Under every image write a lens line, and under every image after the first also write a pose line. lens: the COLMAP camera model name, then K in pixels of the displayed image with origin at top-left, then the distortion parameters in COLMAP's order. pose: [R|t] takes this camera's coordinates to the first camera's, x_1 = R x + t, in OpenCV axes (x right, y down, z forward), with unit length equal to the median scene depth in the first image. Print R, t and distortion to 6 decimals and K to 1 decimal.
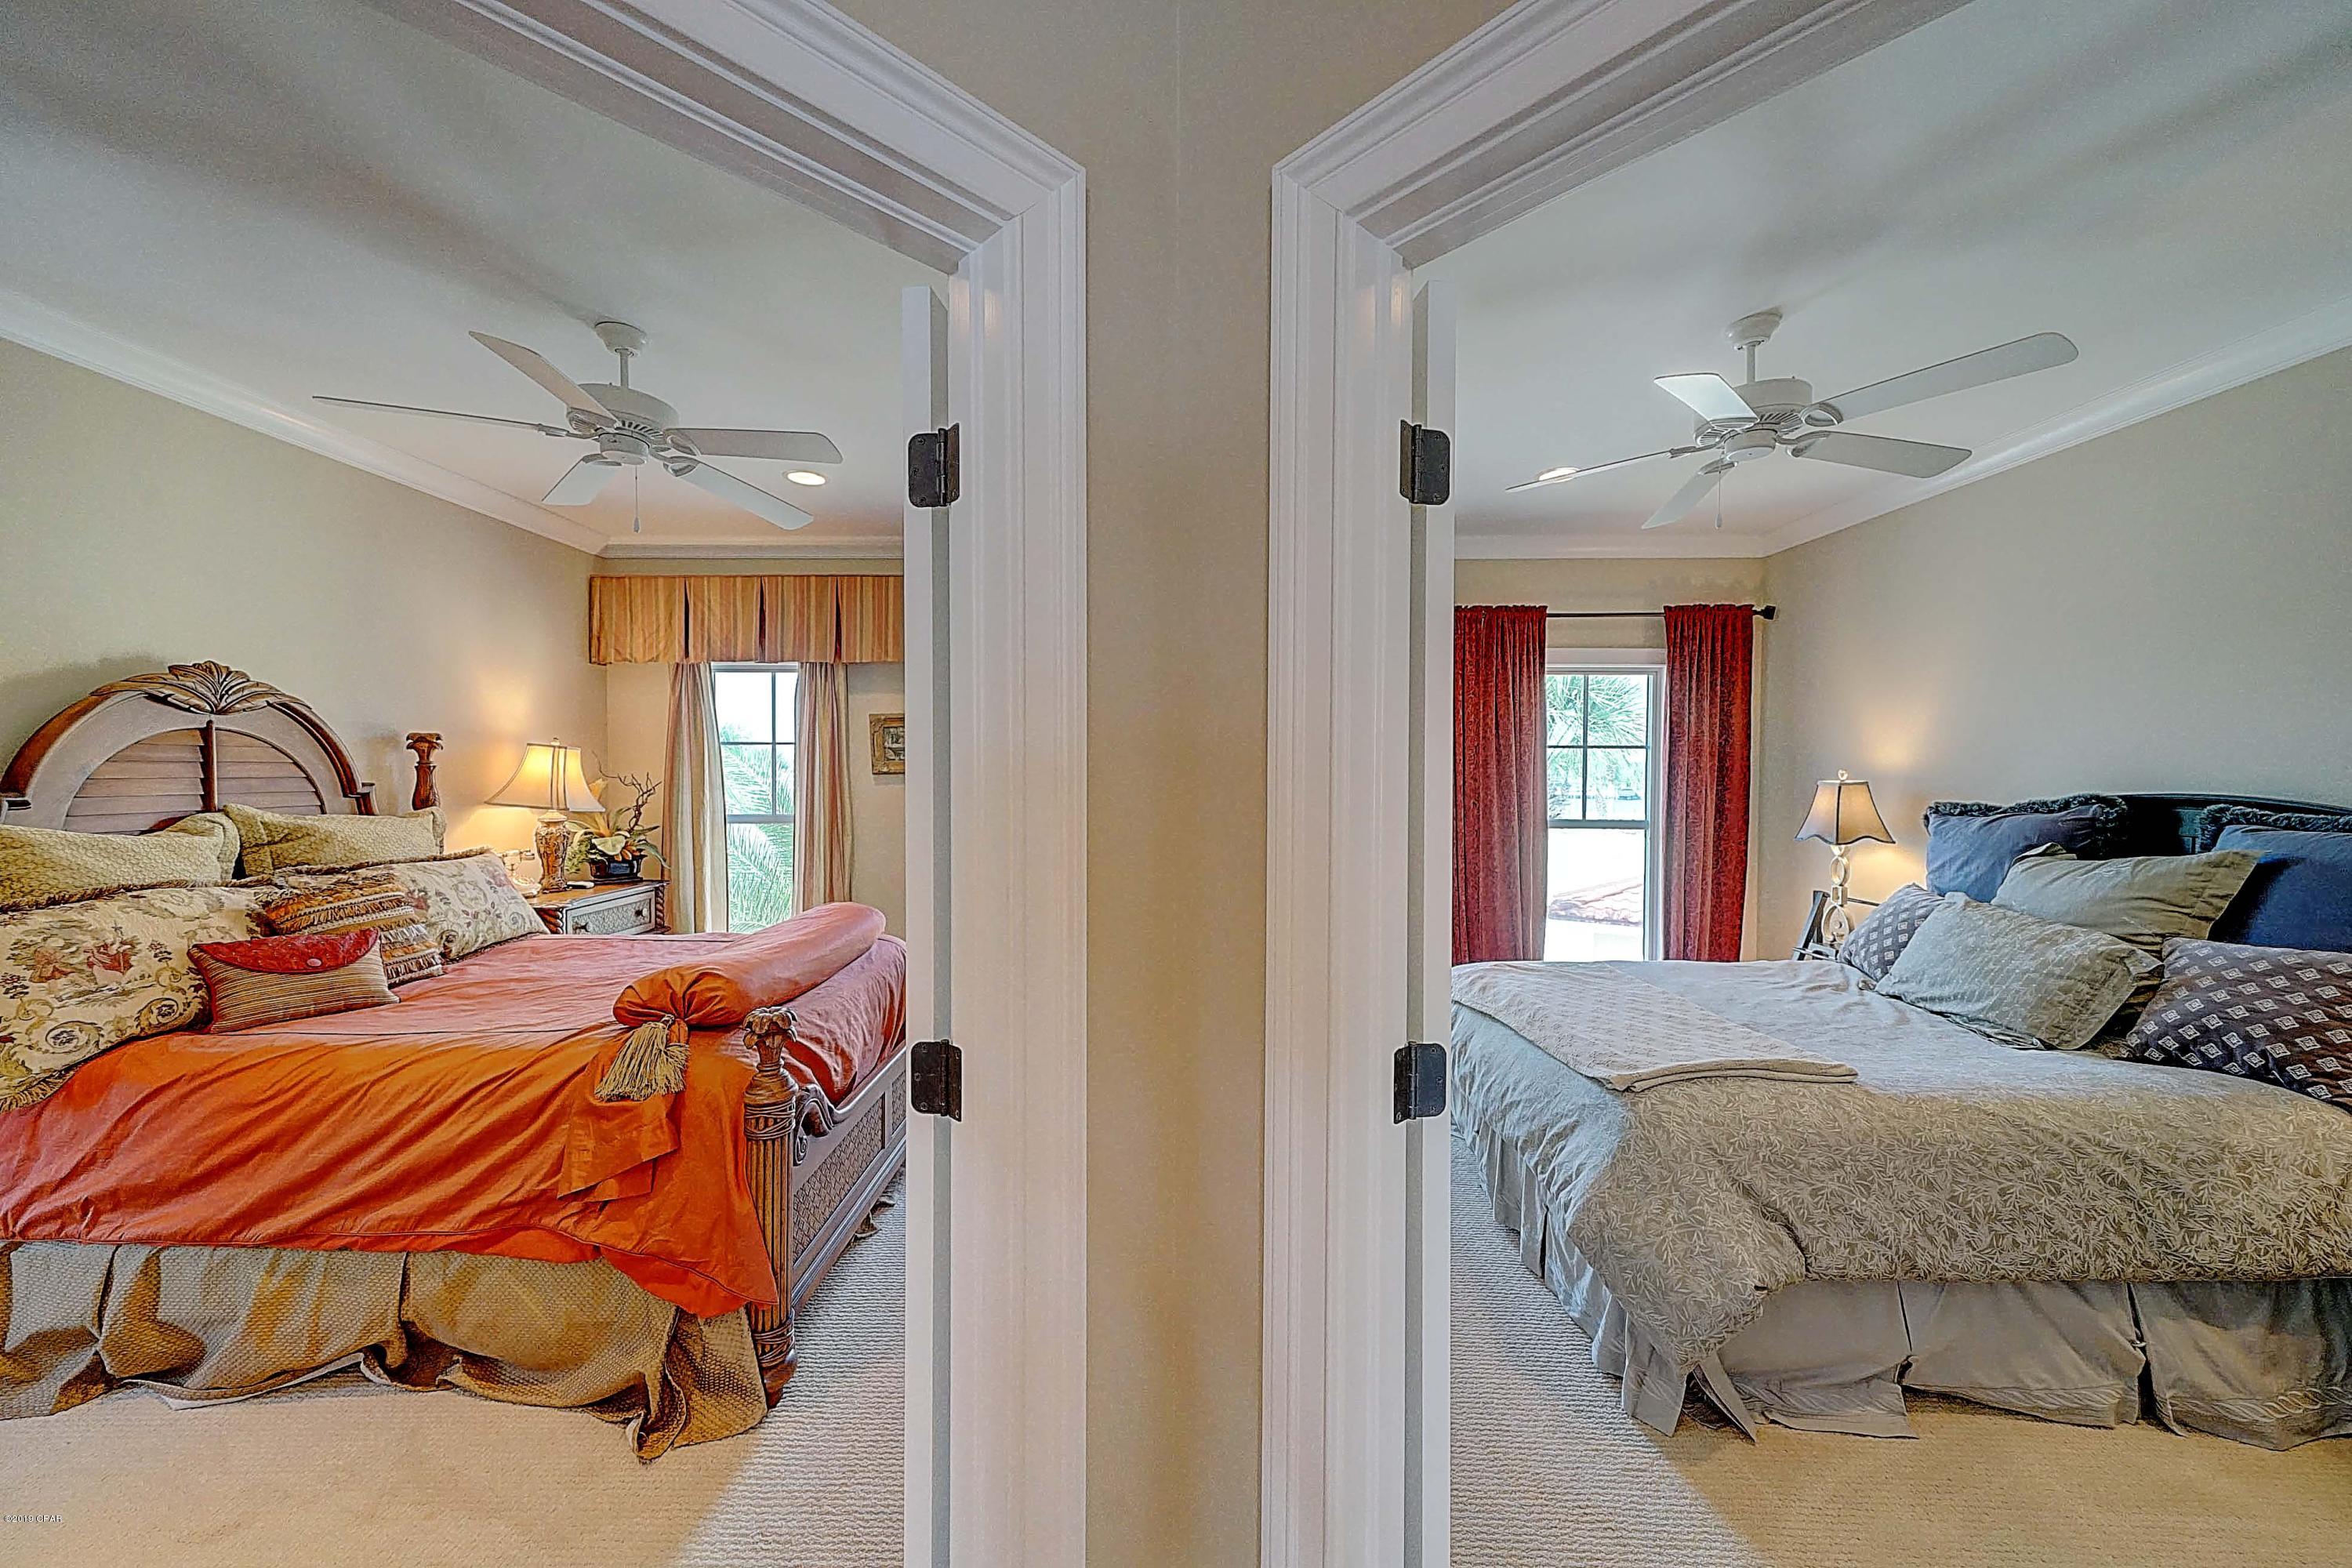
lens RADIAL K [[850.3, 0, 1162.7], [0, 850.3, 775.9], [0, 0, 1]] dist [0.013129, -0.000252]
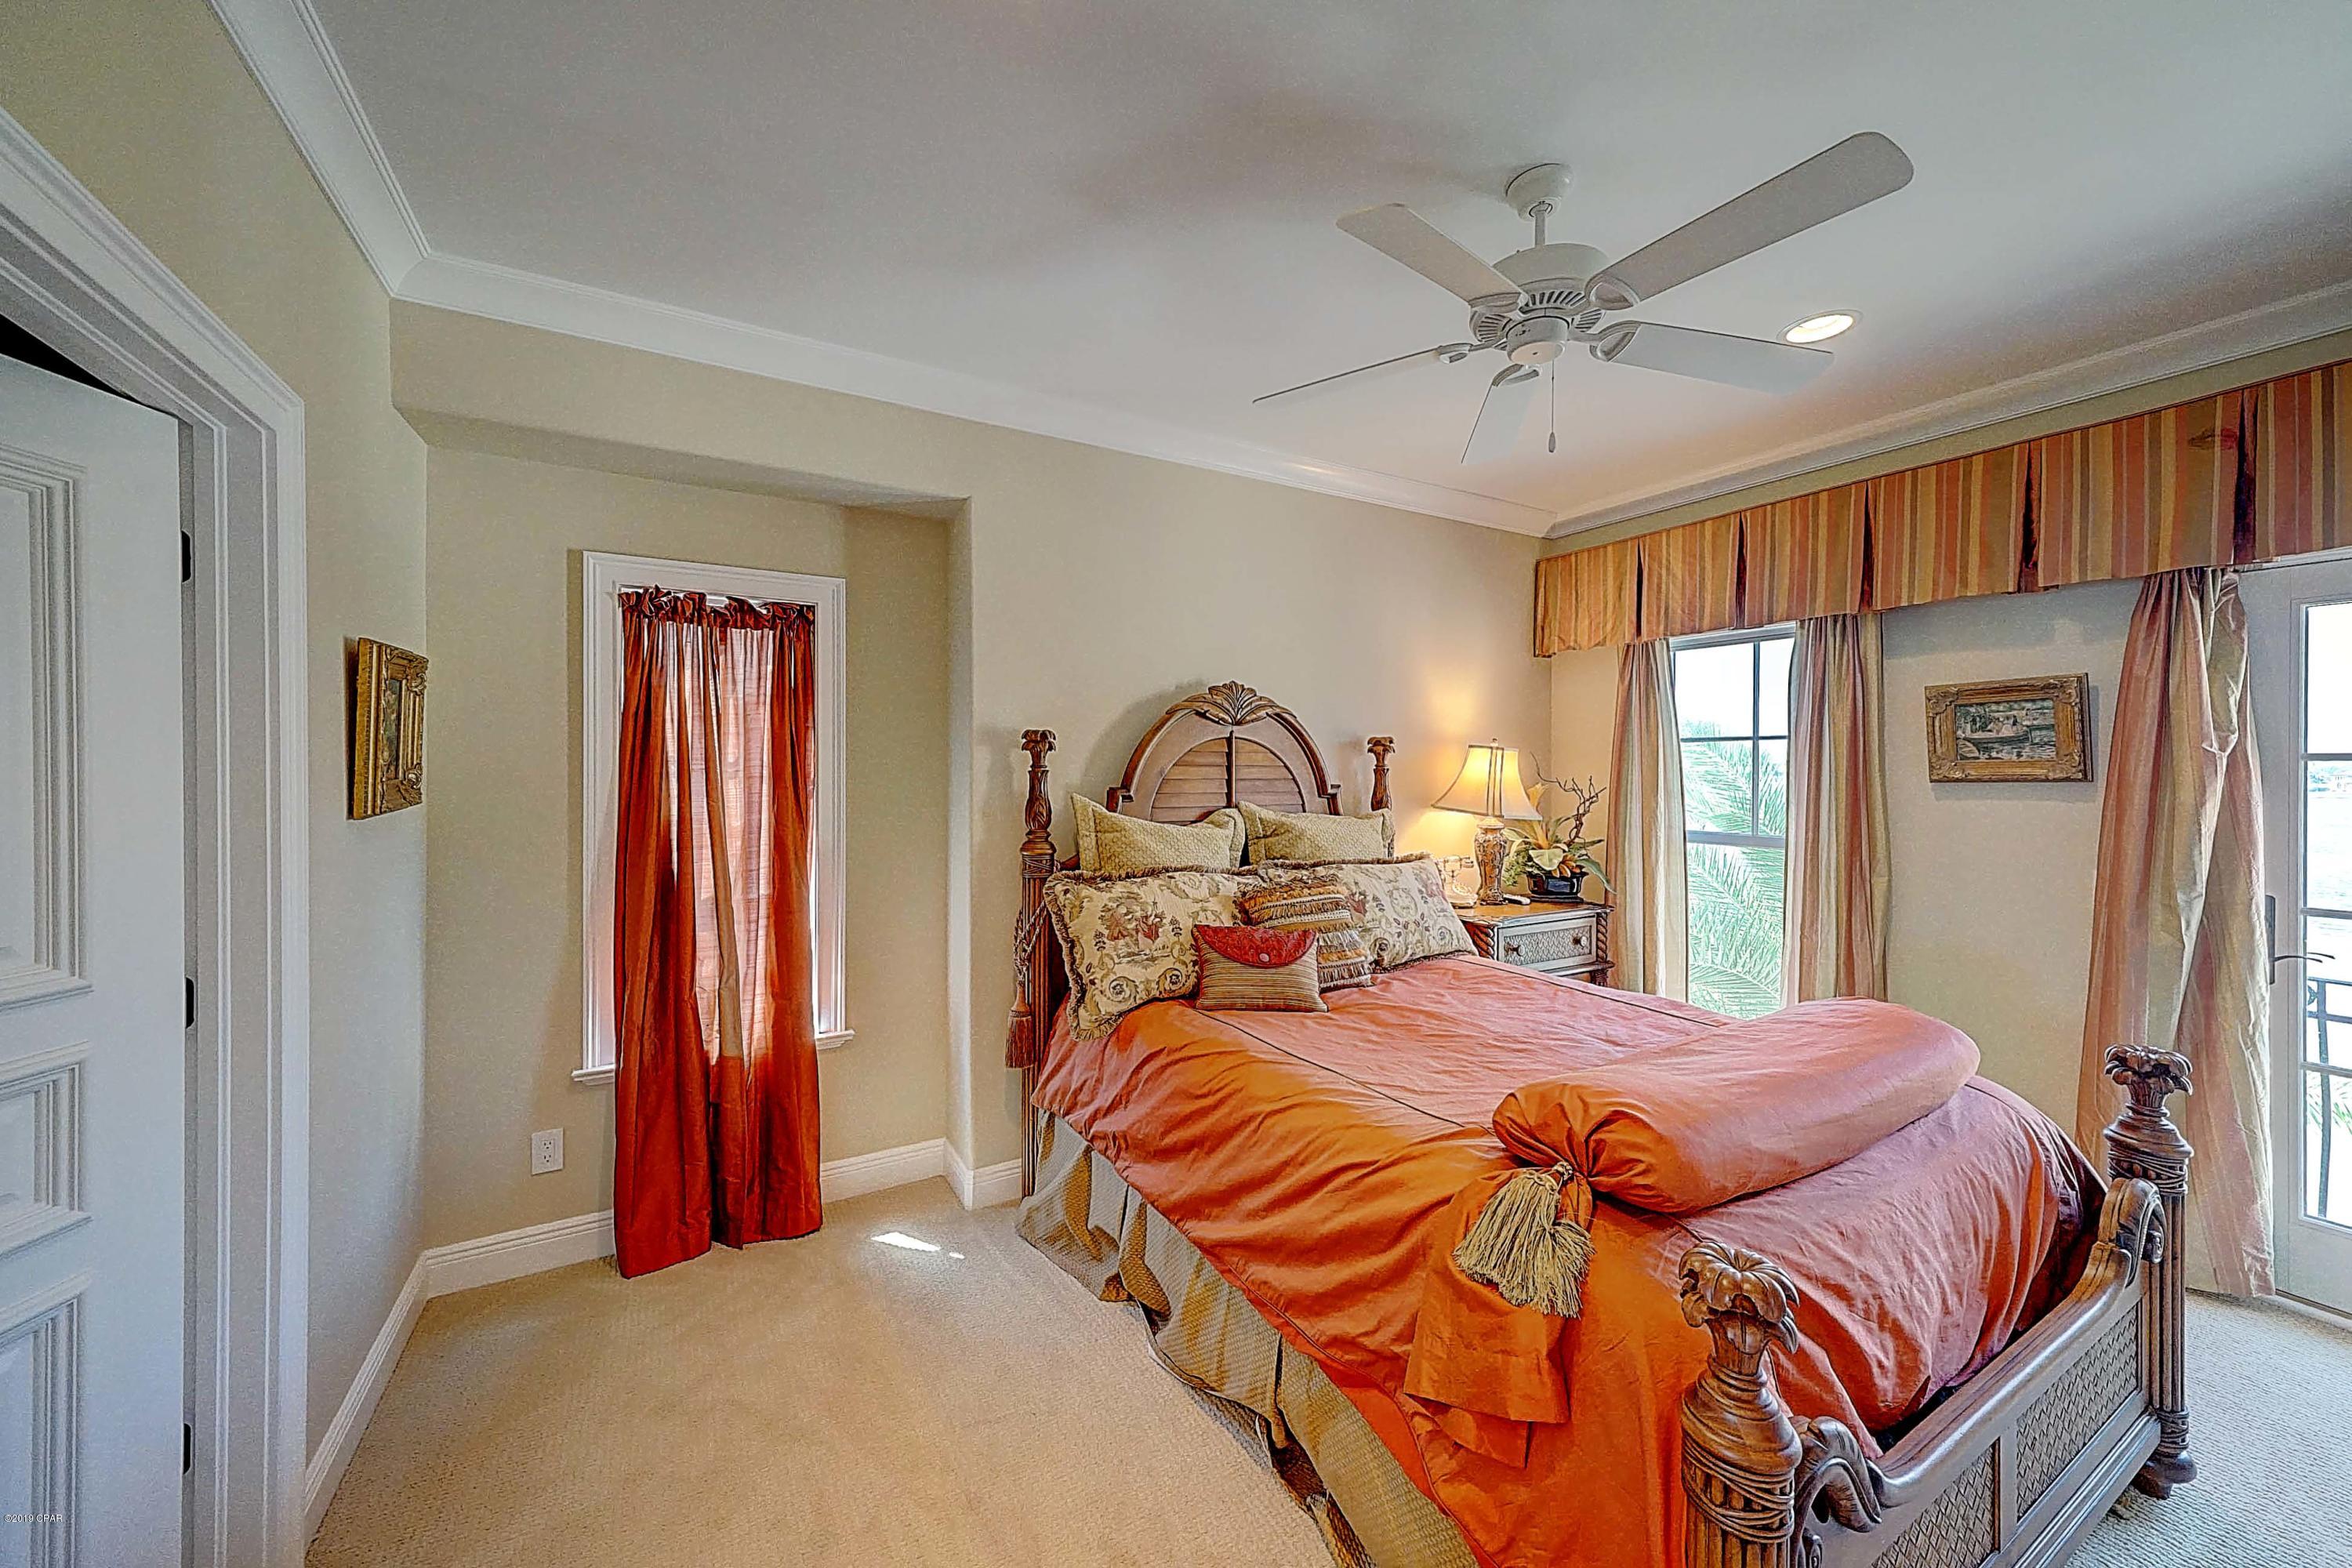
lens RADIAL K [[850.3, 0, 1162.7], [0, 850.3, 775.9], [0, 0, 1]] dist [0.013129, -0.000252]
pose [[0.510178, 0.009431, -0.860017, -0.143472], [-0.010606, 0.999933, 0.004674, -0.006275], [0.860004, 0.006736, 0.510243, 0.321806]]
